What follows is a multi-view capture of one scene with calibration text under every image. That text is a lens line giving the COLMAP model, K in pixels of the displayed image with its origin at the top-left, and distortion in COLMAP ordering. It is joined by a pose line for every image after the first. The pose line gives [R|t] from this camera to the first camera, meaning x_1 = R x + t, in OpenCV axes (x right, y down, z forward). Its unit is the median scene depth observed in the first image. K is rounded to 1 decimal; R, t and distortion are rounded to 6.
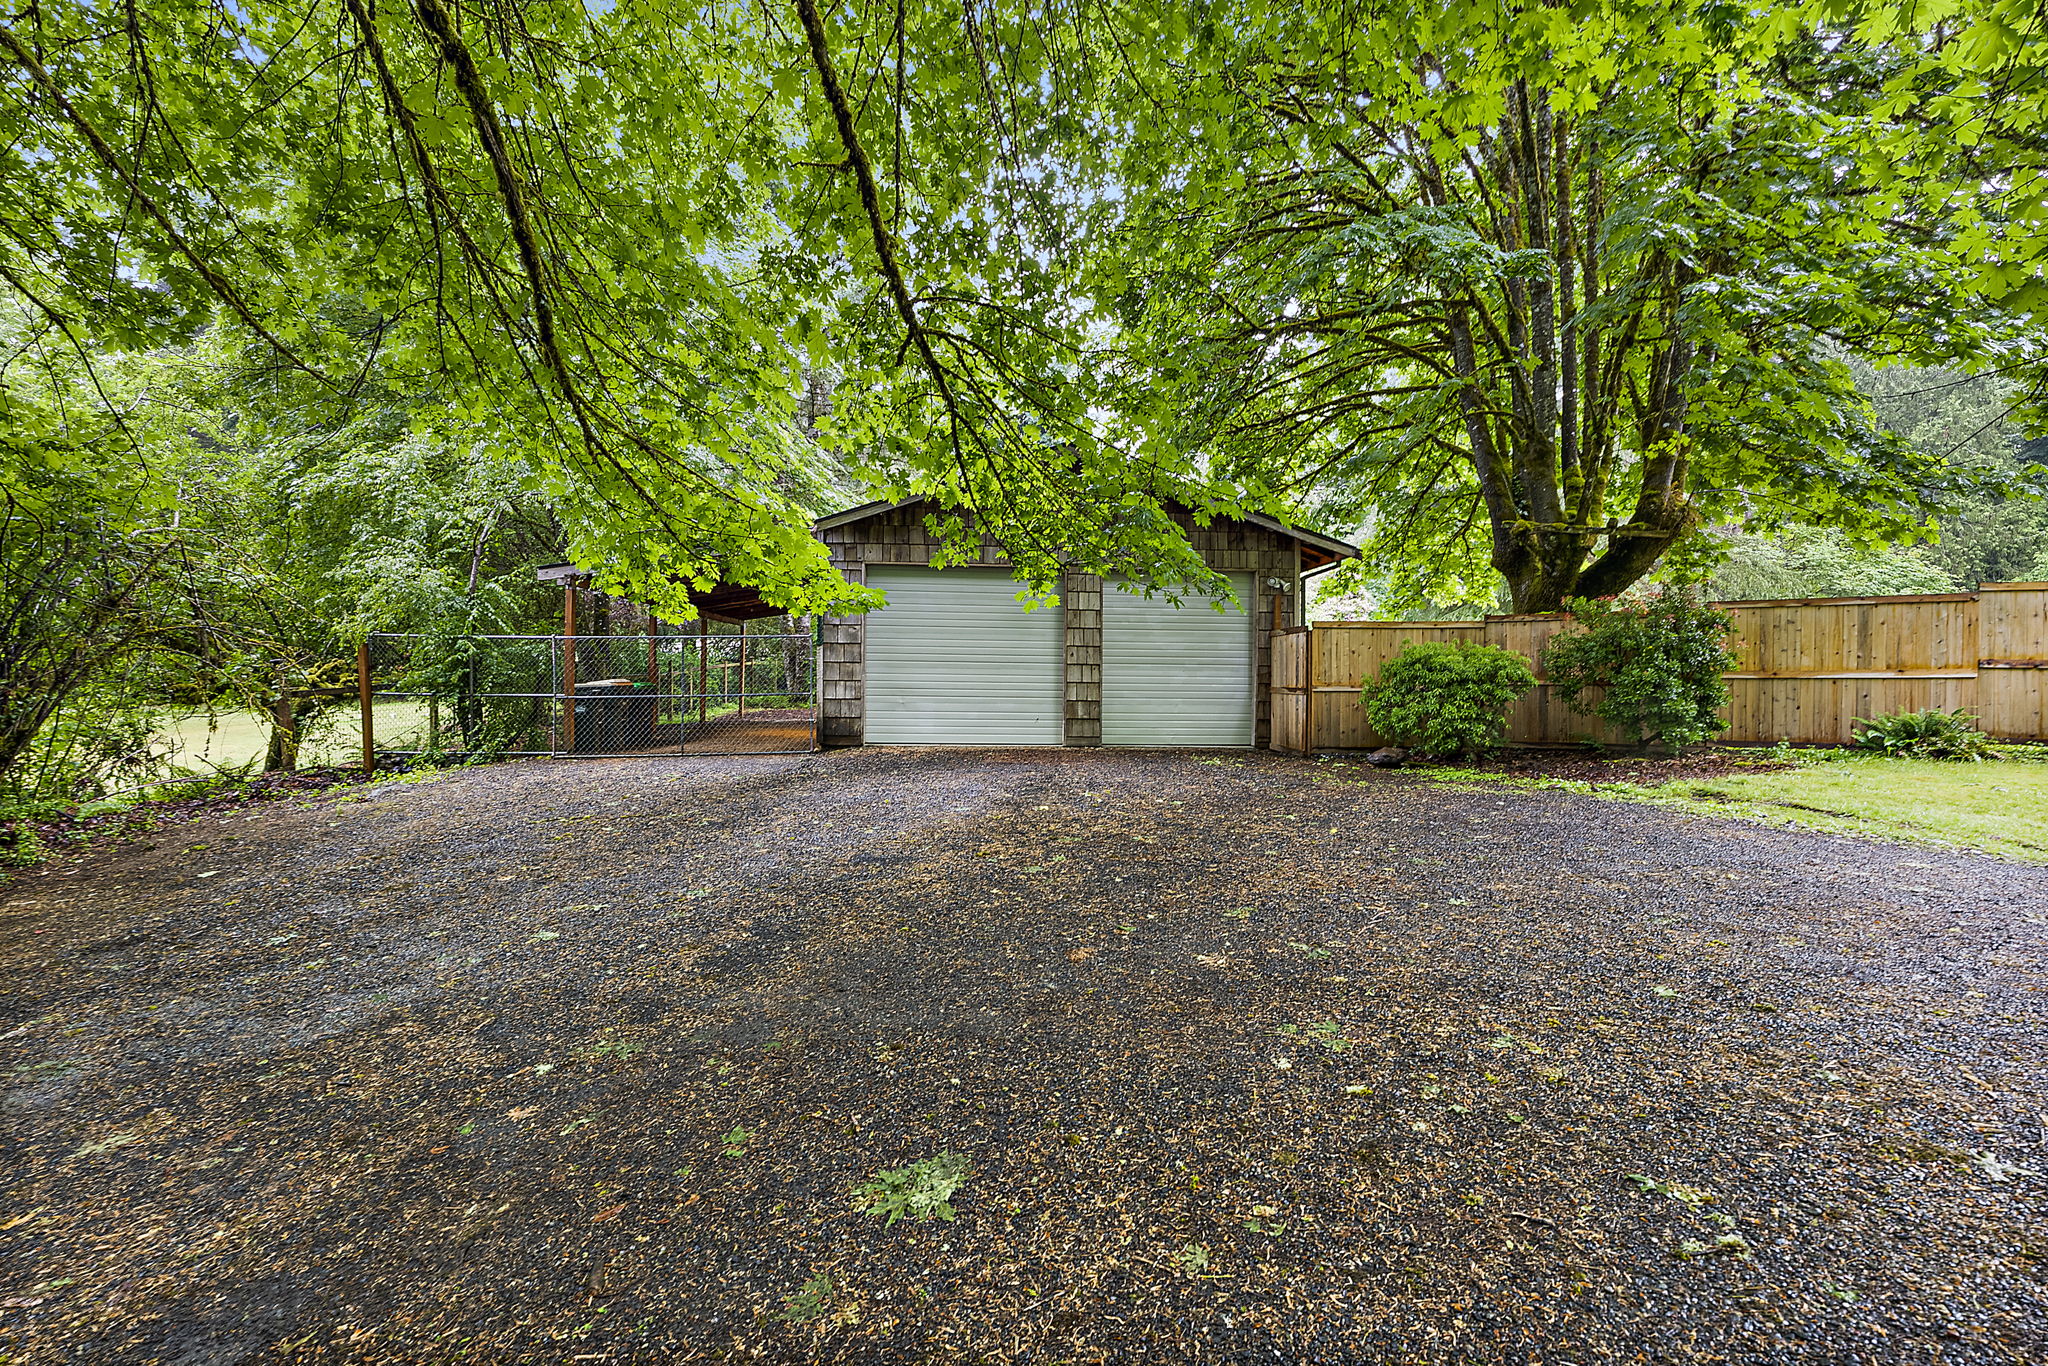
lens RADIAL K [[842.6, 0, 1031.8], [0, 842.6, 680.7], [0, 0, 1]] dist [0.003418, 0.000116]
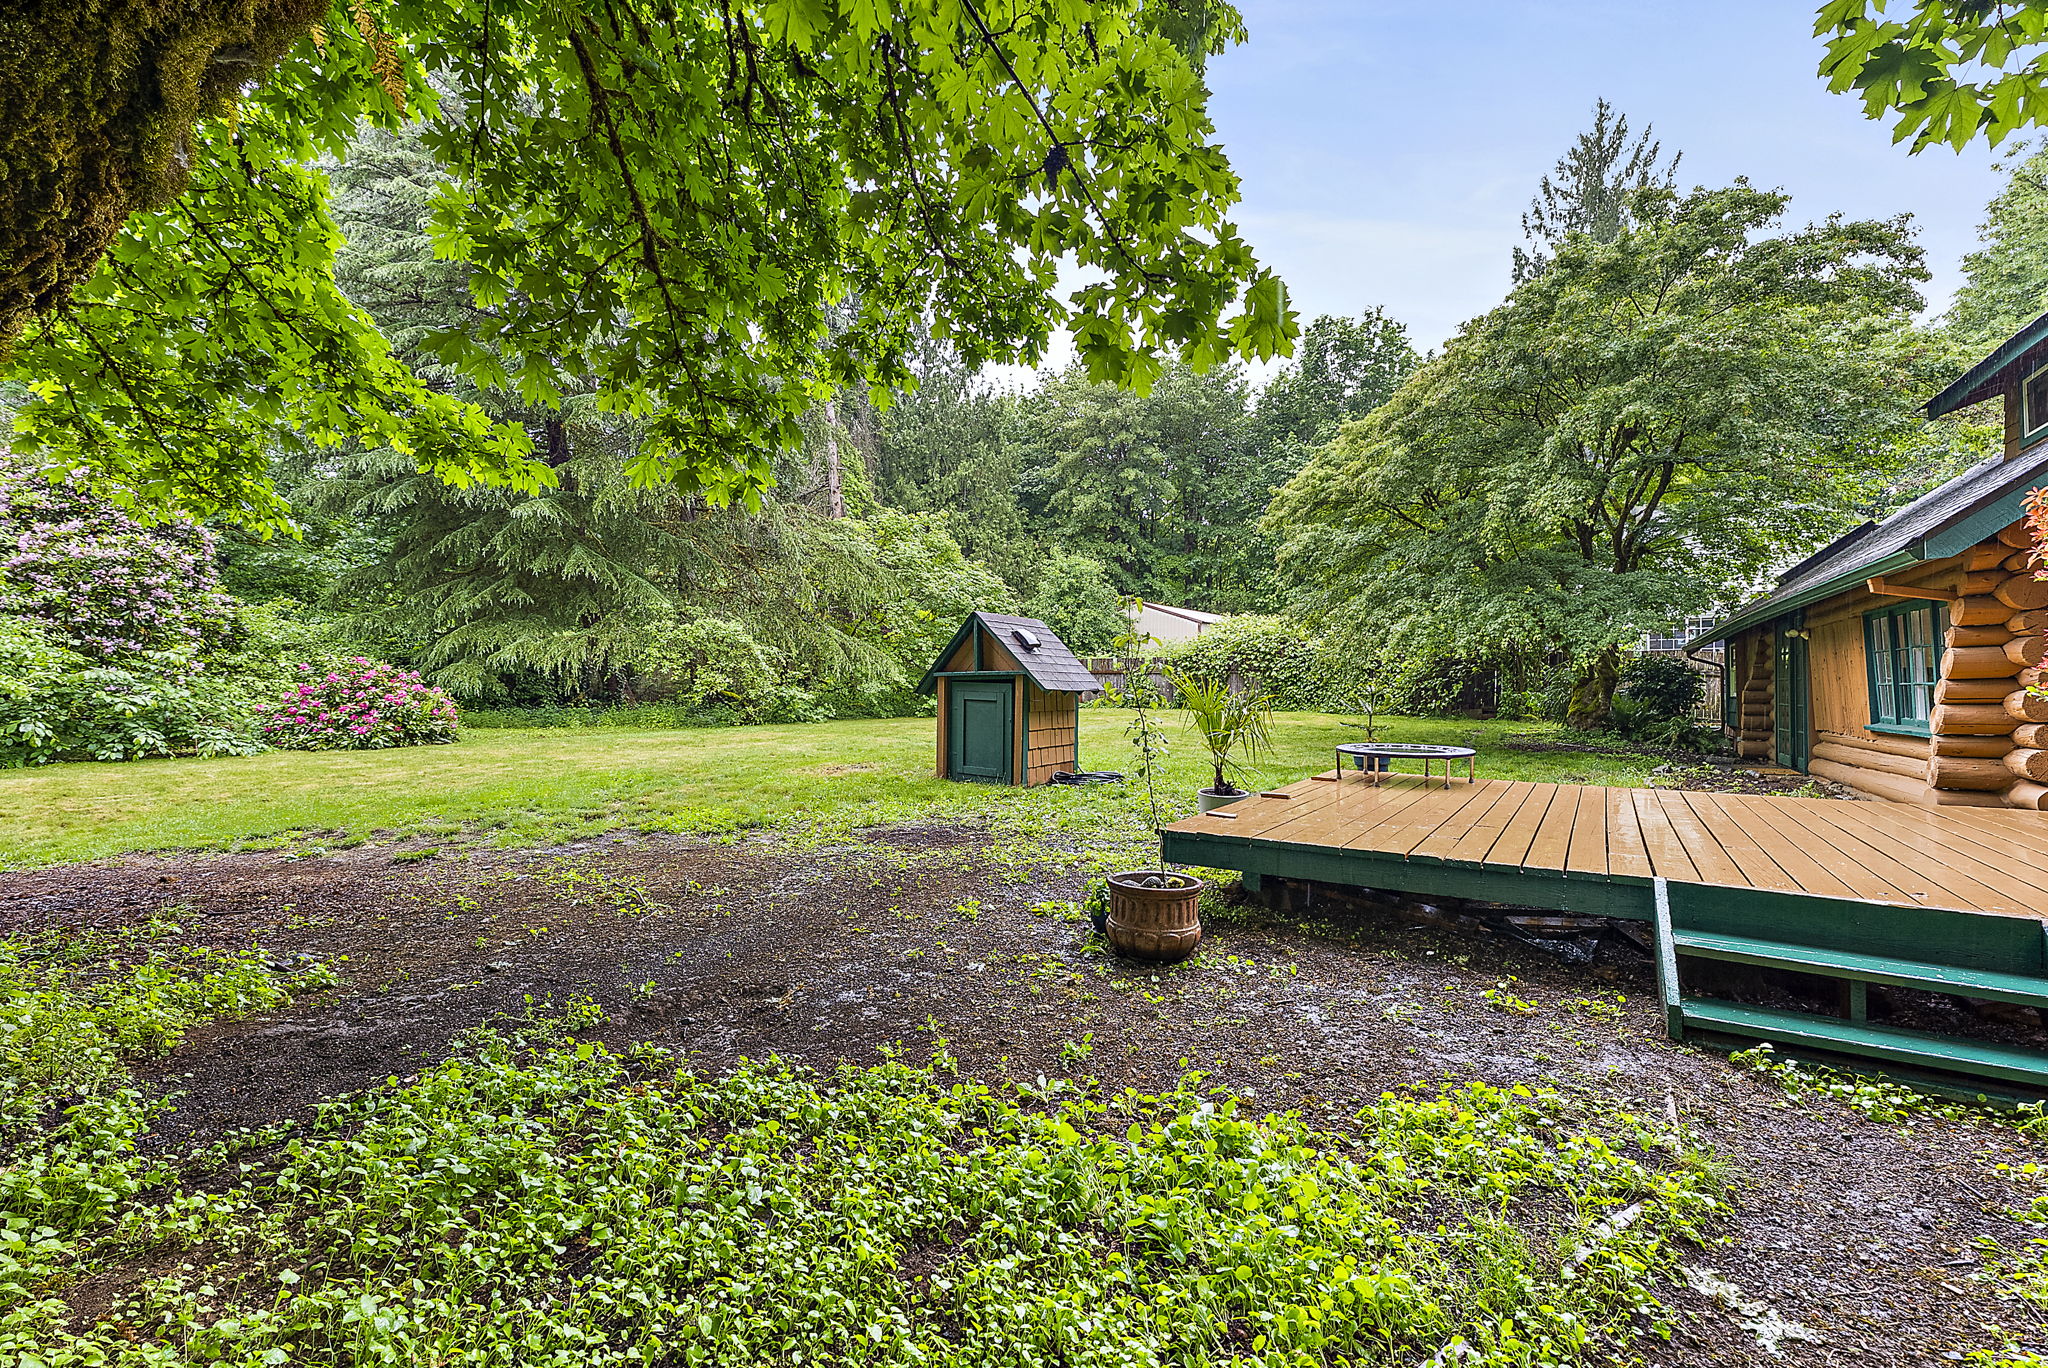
lens RADIAL K [[842.6, 0, 1031.8], [0, 842.6, 681.7], [0, 0, 1]] dist [0.003418, 0.000116]
pose [[0.607314, -0.006713, 0.794433, 0.336939], [0.007021, 0.999971, 0.003082, -0.019923], [-0.794431, 0.003706, 0.607343, 0.395027]]
